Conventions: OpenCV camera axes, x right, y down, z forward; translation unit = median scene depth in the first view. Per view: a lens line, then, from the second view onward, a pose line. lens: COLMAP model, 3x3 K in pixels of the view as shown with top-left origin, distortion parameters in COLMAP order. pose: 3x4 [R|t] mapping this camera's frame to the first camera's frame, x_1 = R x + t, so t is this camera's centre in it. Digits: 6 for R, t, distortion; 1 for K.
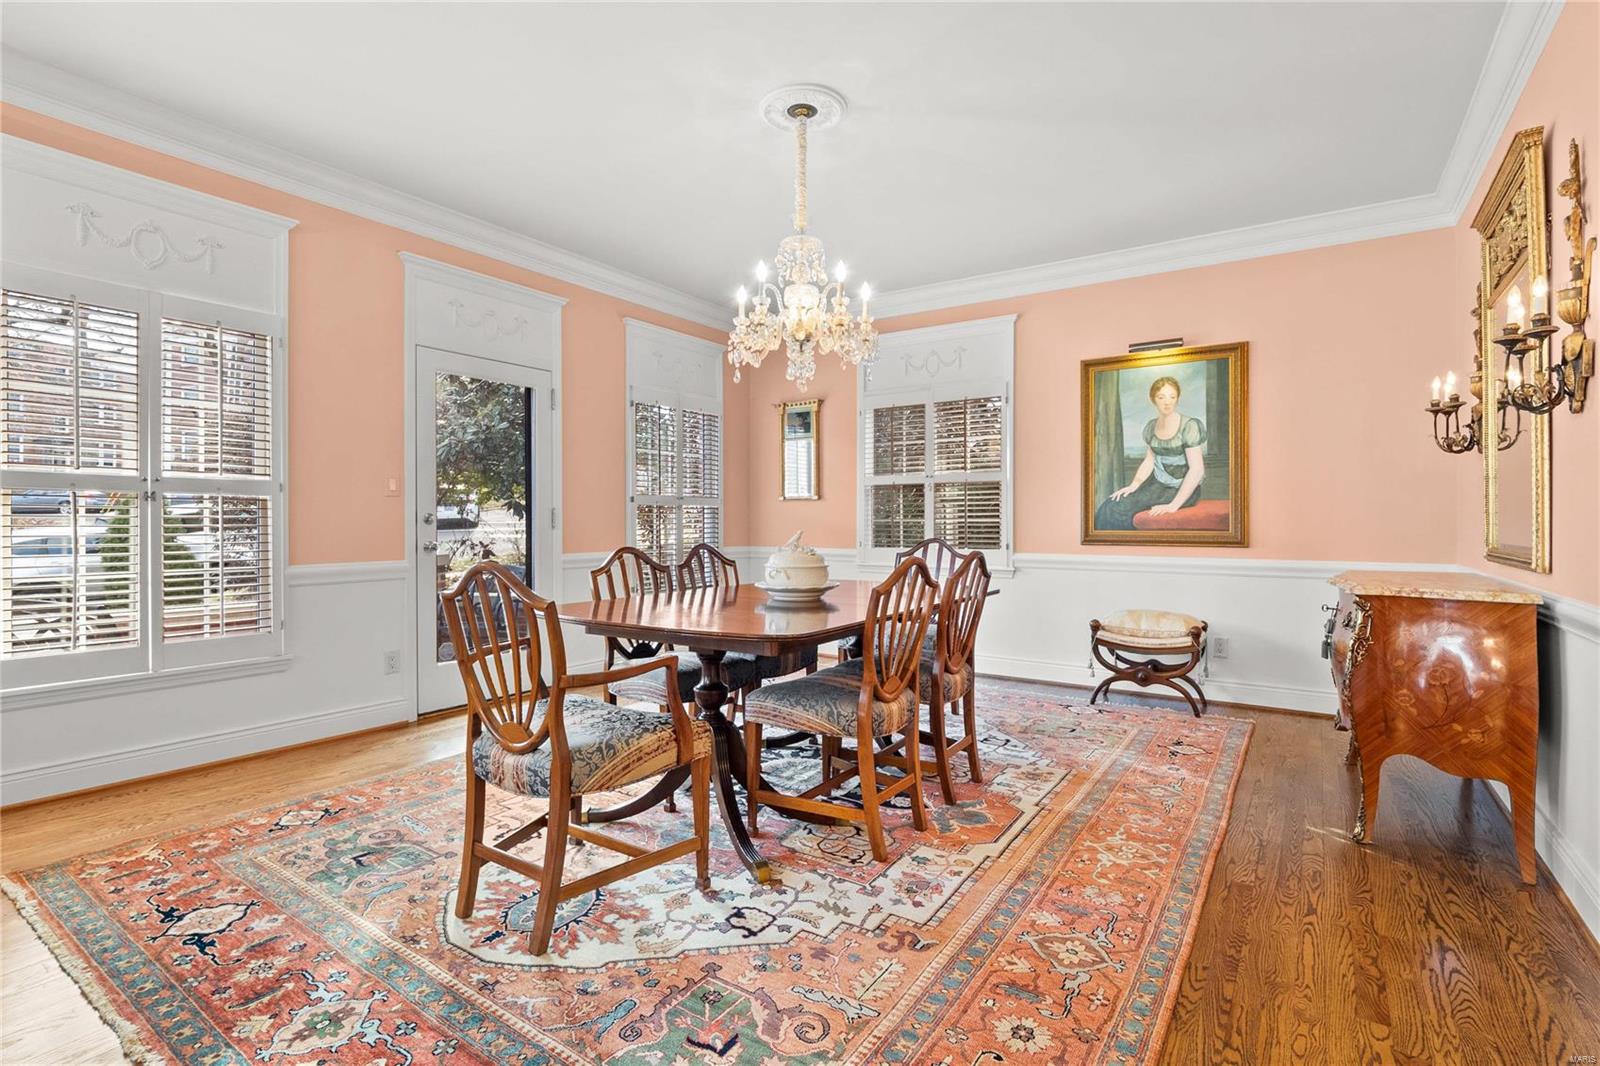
lens RADIAL K [[770.7, 0, 796.4], [0, 770.7, 522.7], [0, 0, 1]] dist [0.000046, 0.000857]
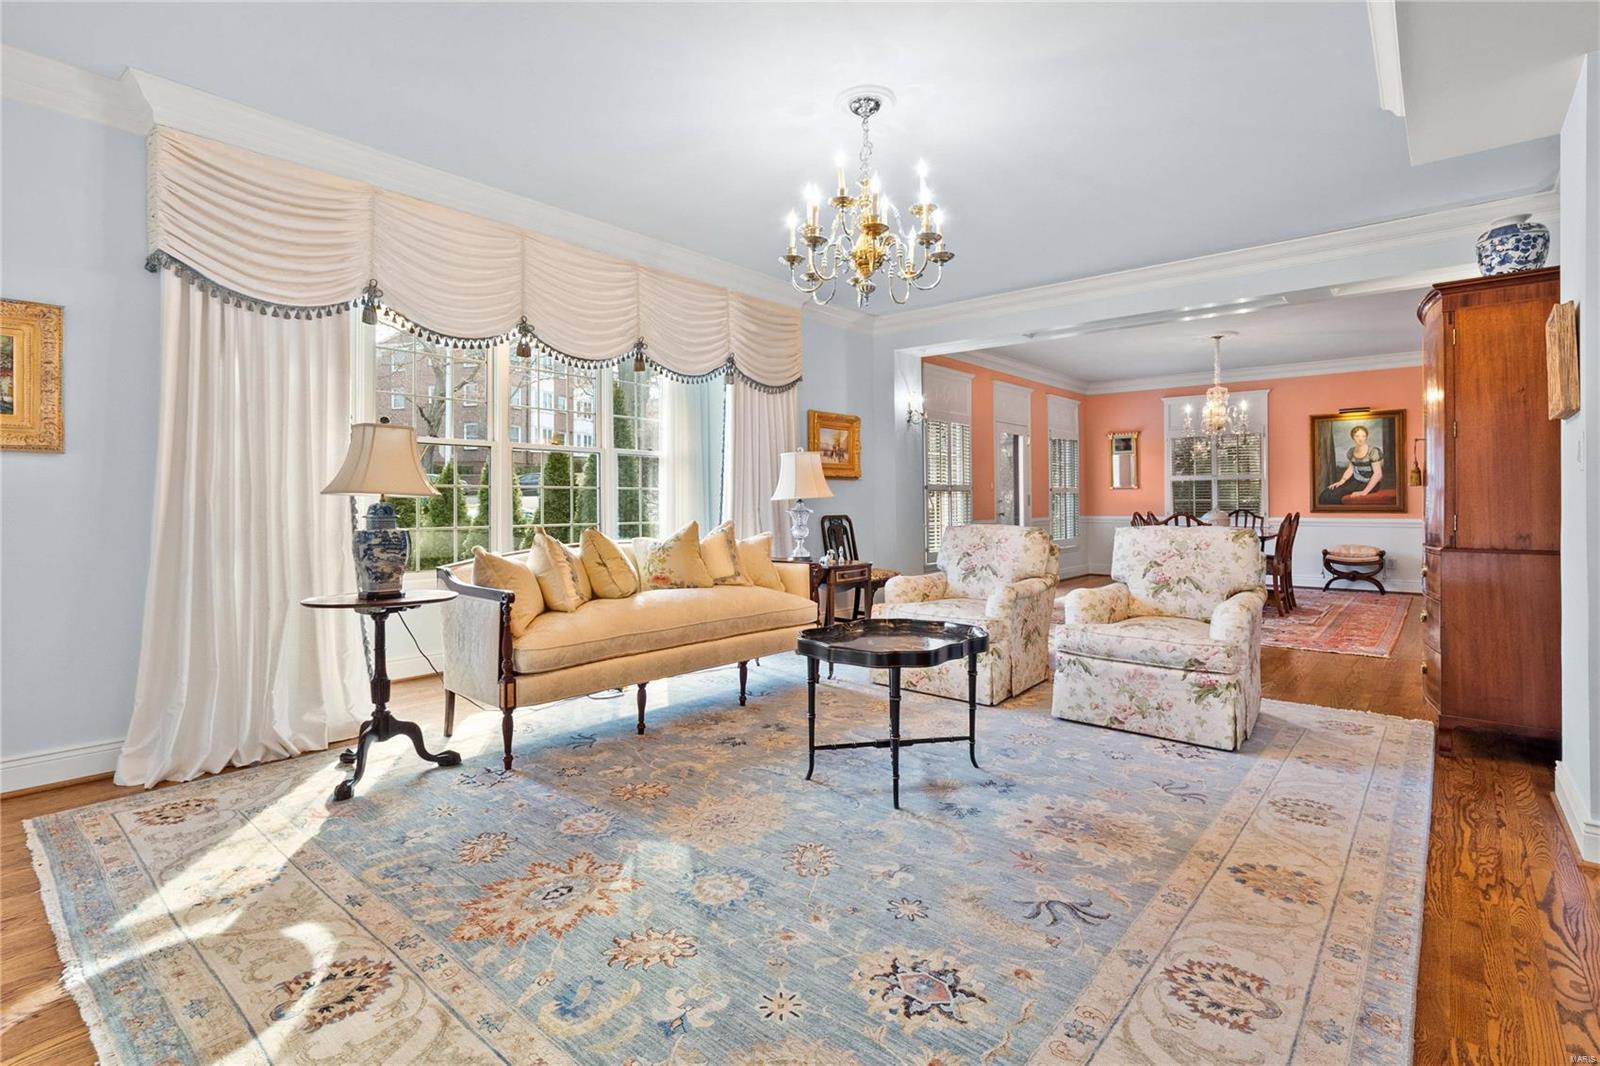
lens RADIAL K [[768.2, 0, 807.2], [0, 768.2, 501.7], [0, 0, 1]] dist [-0.004298, -0.000712]
pose [[0.994996, -0.007259, -0.099650, -0.717602], [0.006907, 0.999969, -0.003869, 0.000454], [0.099675, 0.003162, 0.995015, -1.064606]]
